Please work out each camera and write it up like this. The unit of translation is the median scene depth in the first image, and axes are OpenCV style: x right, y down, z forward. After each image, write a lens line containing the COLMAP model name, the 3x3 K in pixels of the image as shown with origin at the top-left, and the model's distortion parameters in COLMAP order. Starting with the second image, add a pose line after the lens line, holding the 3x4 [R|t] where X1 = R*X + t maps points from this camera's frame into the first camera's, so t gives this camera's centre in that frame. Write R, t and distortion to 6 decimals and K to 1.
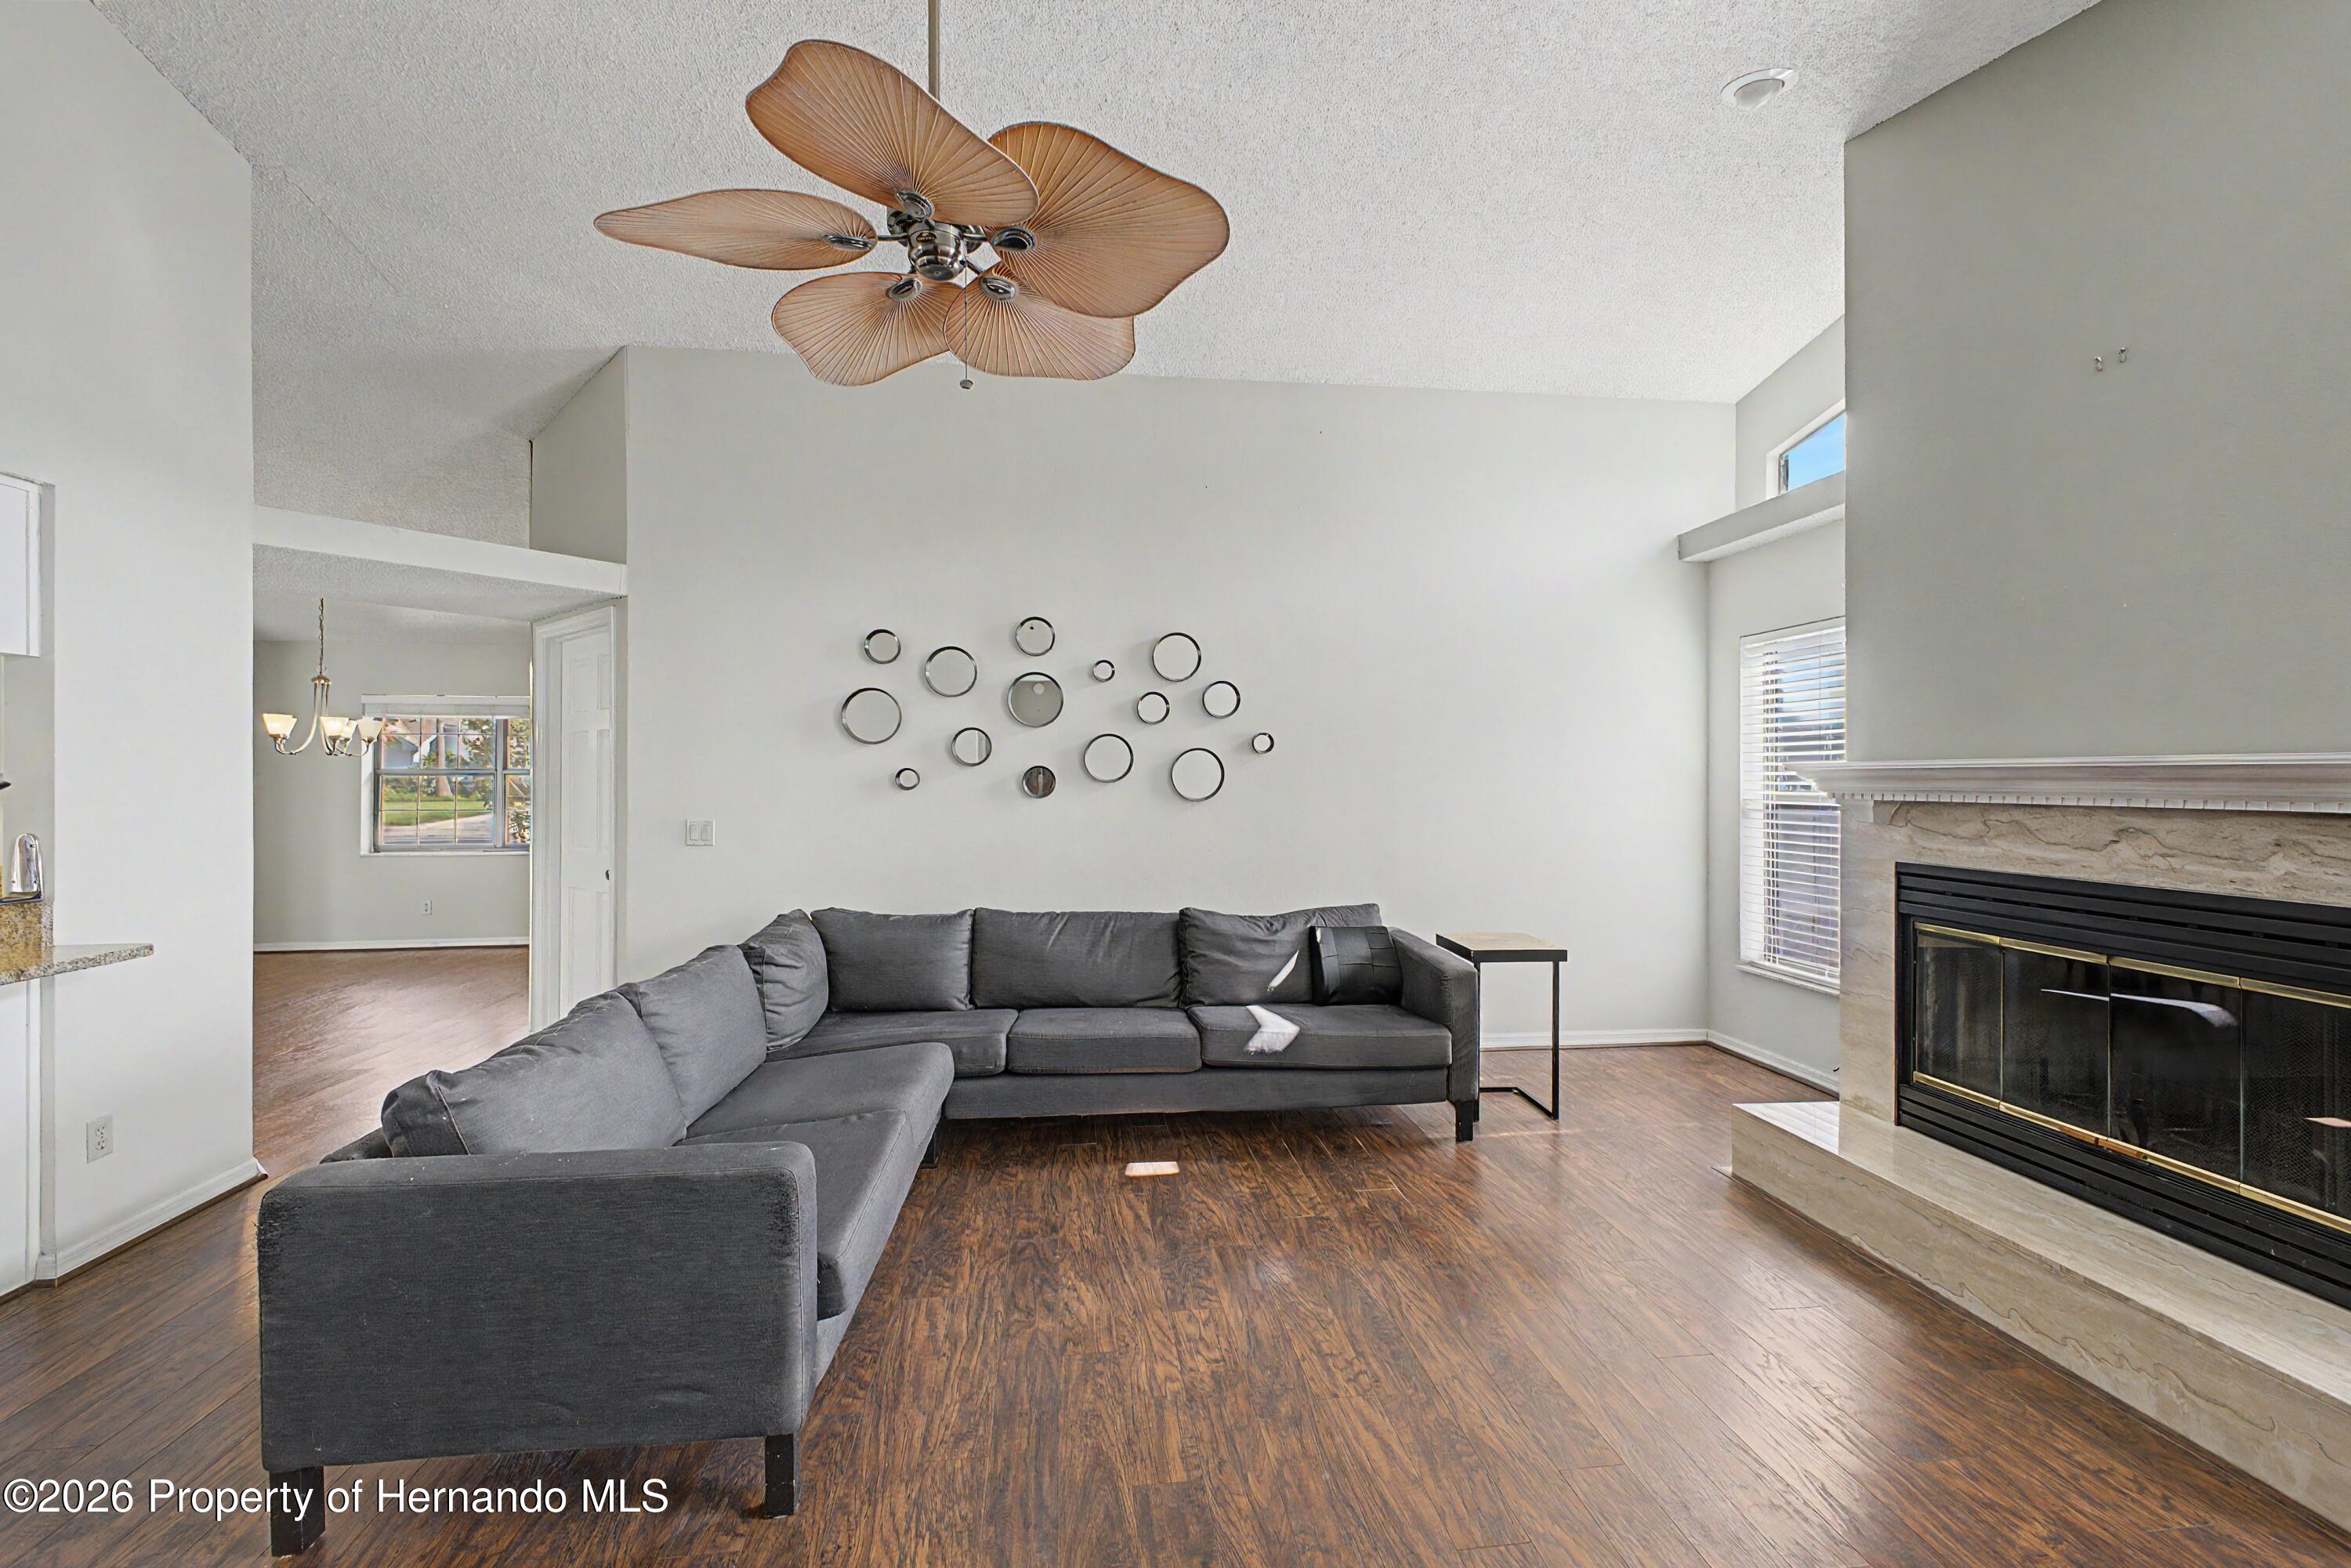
lens RADIAL K [[965.9, 0, 1176.9], [0, 965.9, 770.2], [0, 0, 1]] dist [0.018891, -0.000146]
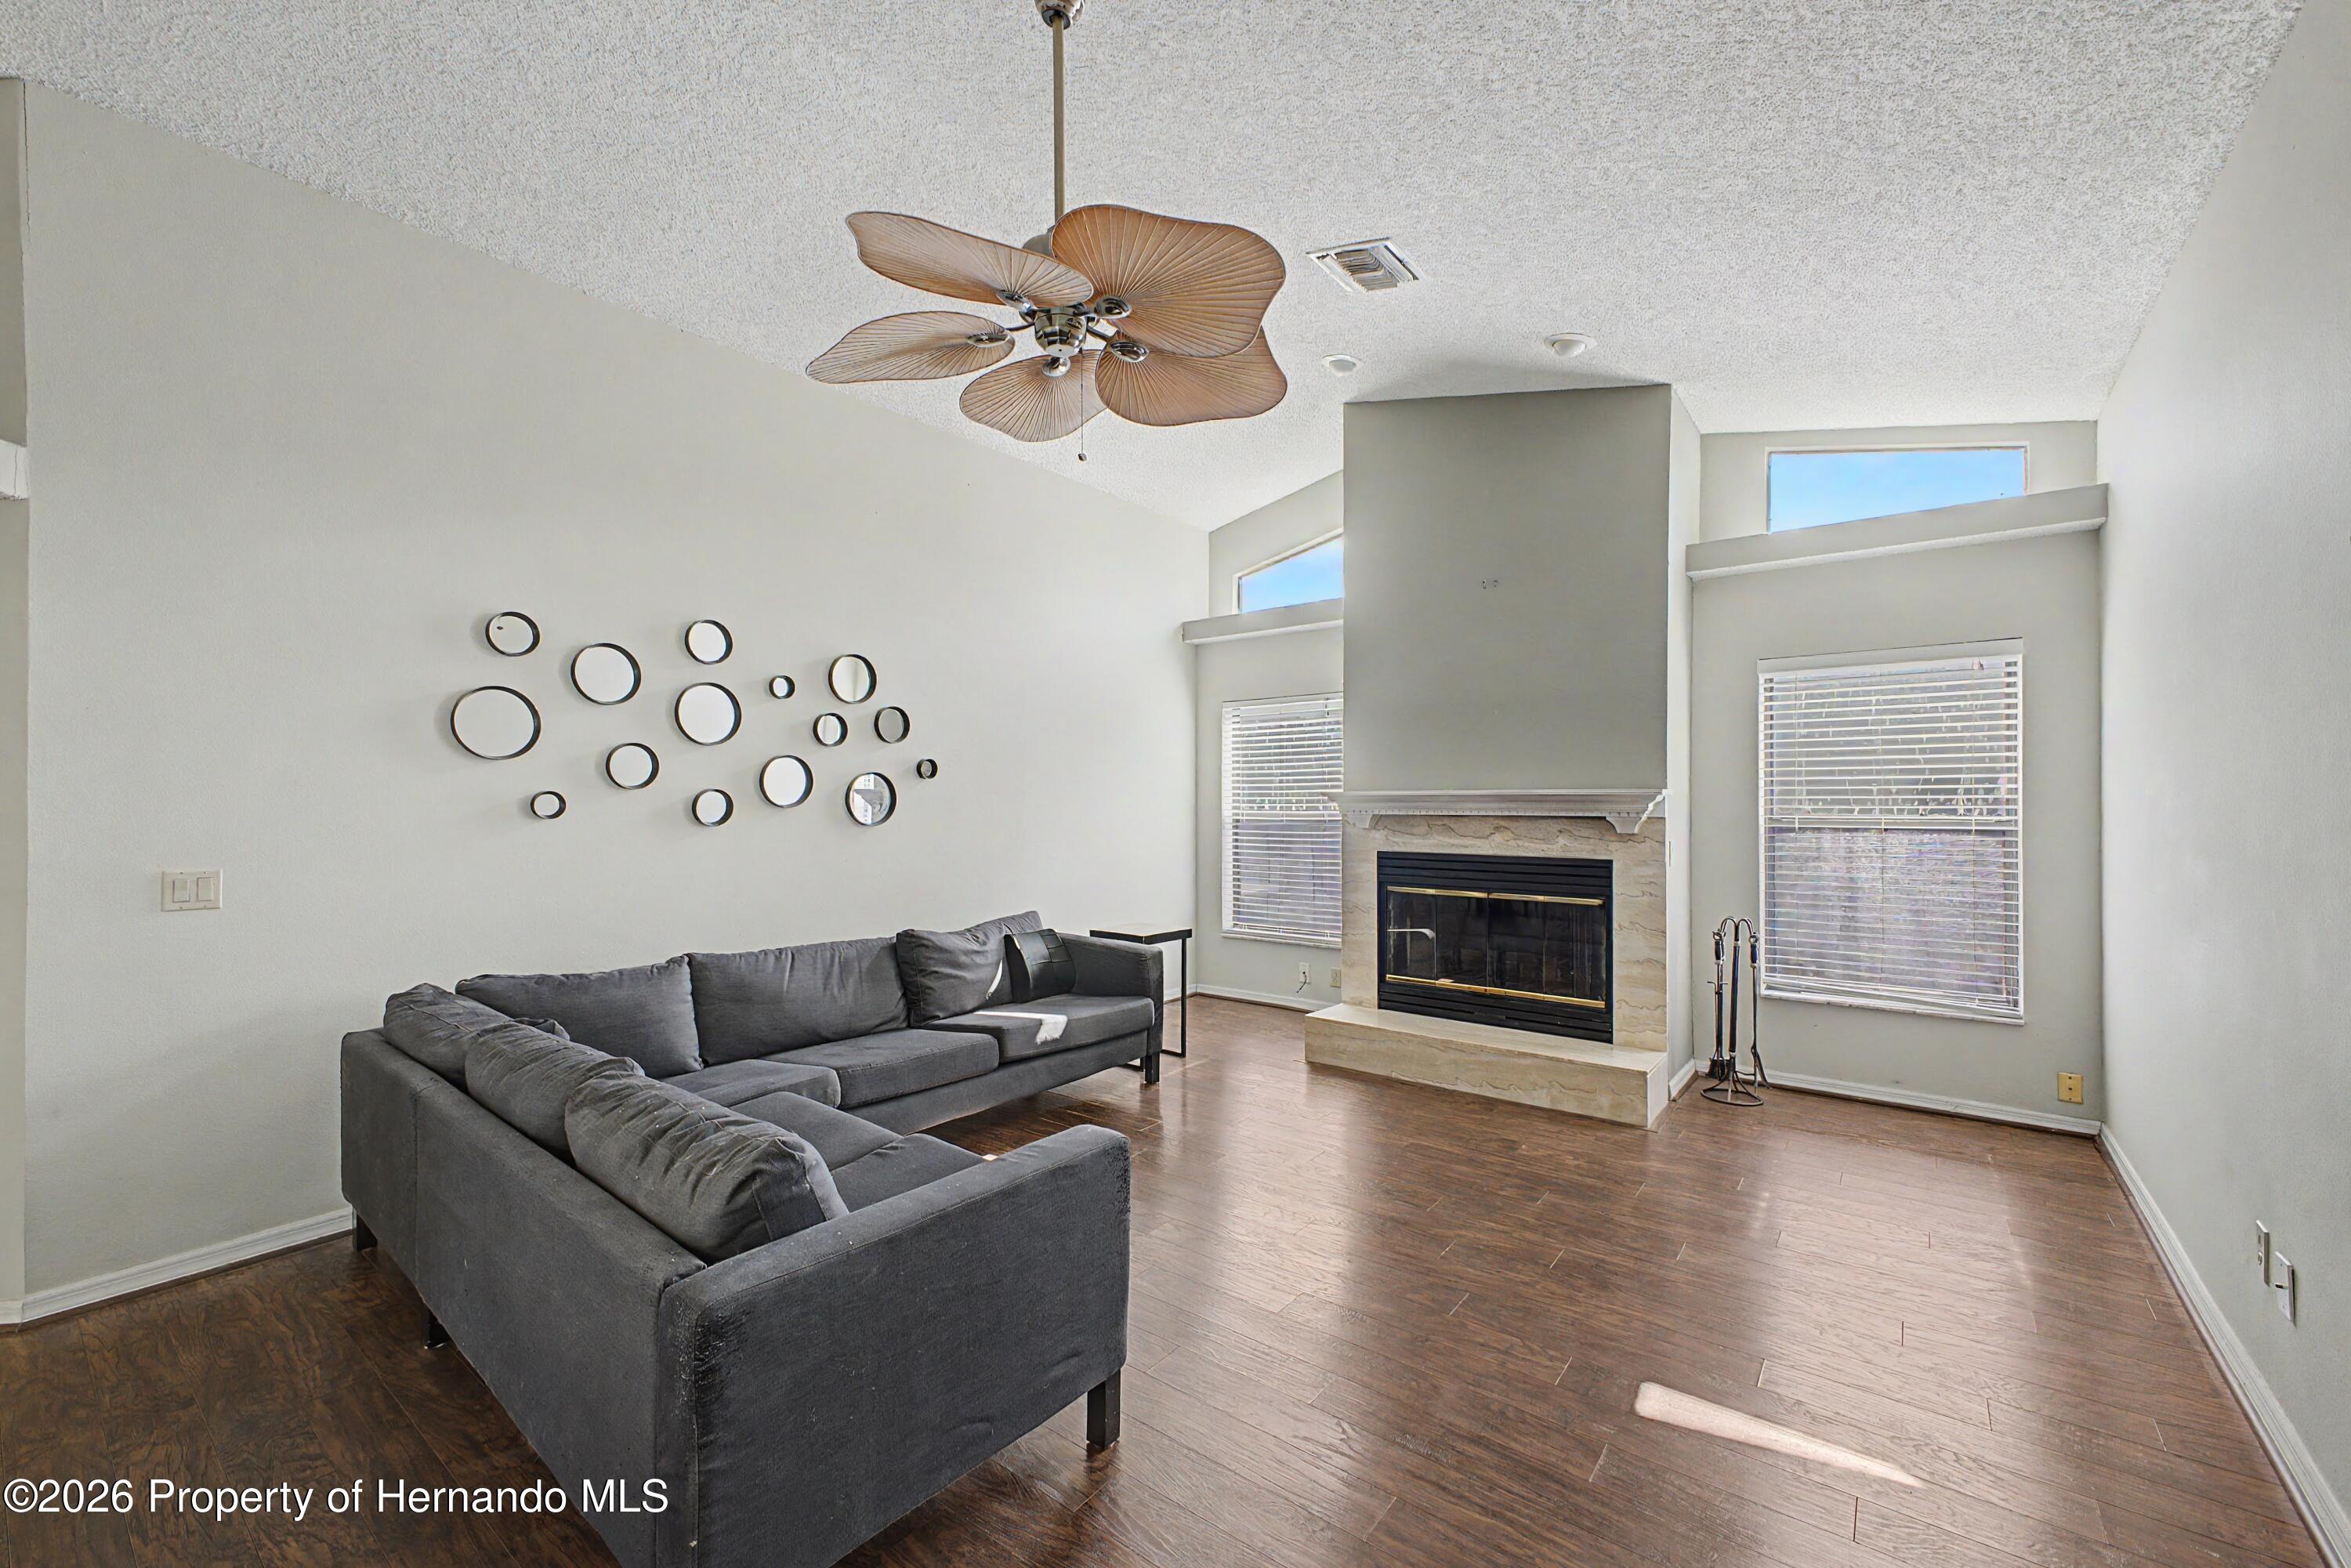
lens RADIAL K [[994.5, 0, 1177.9], [0, 994.5, 790.5], [0, 0, 1]] dist [0.012152, -0.000144]
pose [[0.683173, 0.002655, 0.730251, -0.587062], [-0.004796, 0.999988, 0.000850, -0.006968], [-0.730240, -0.004083, 0.683178, 0.073684]]
